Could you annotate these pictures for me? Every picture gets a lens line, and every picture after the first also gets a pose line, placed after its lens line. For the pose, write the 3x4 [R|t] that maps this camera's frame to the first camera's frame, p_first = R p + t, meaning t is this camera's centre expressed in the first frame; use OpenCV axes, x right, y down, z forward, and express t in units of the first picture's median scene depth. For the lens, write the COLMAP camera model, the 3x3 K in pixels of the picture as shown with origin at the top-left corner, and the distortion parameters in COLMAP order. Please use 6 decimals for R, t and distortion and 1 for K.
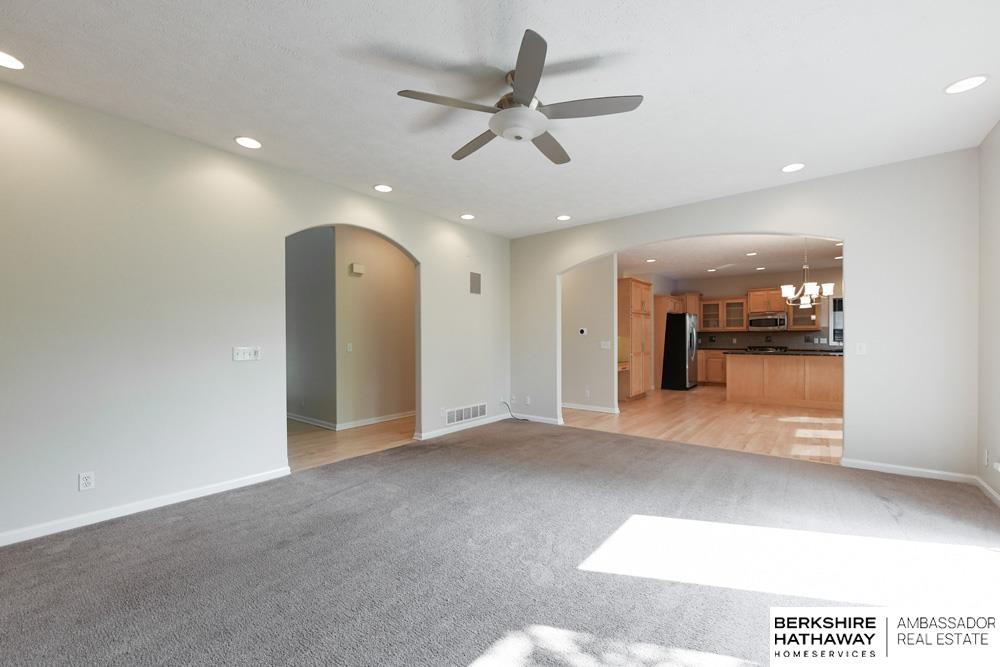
lens RADIAL K [[403.9, 0, 502.5], [0, 403.9, 338.2], [0, 0, 1]] dist [-0.005669, -0.000462]
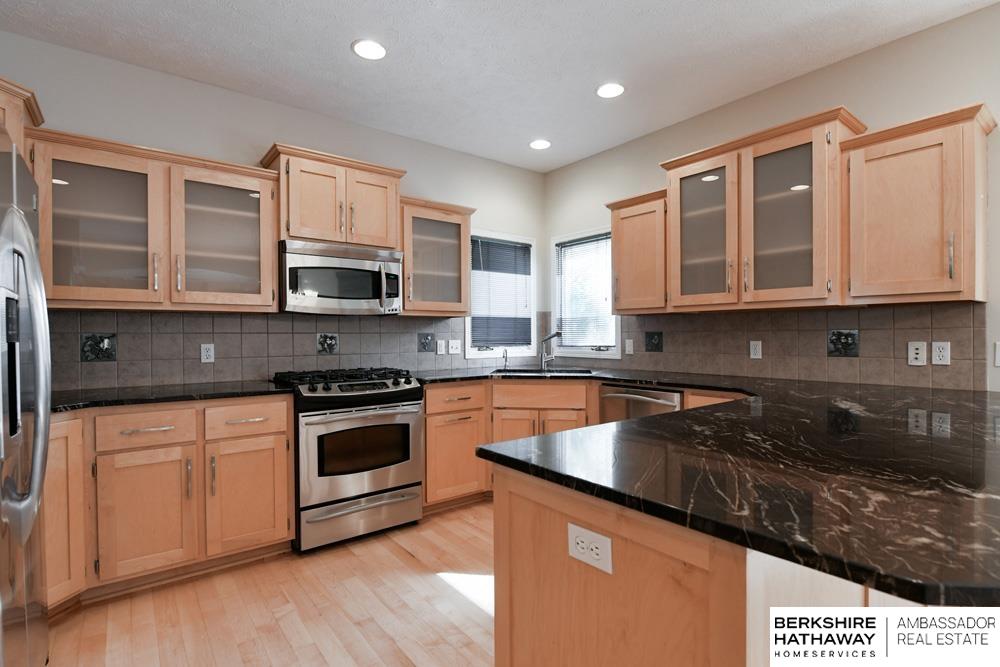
lens RADIAL K [[481.1, 0, 502.3], [0, 481.1, 338.5], [0, 0, 1]] dist [-0.014906, 0.000244]
pose [[0.224673, -0.003159, 0.974429, 0.374375], [0.005325, 0.999984, 0.002014, -0.001471], [-0.974420, 0.004736, 0.224686, 0.848209]]
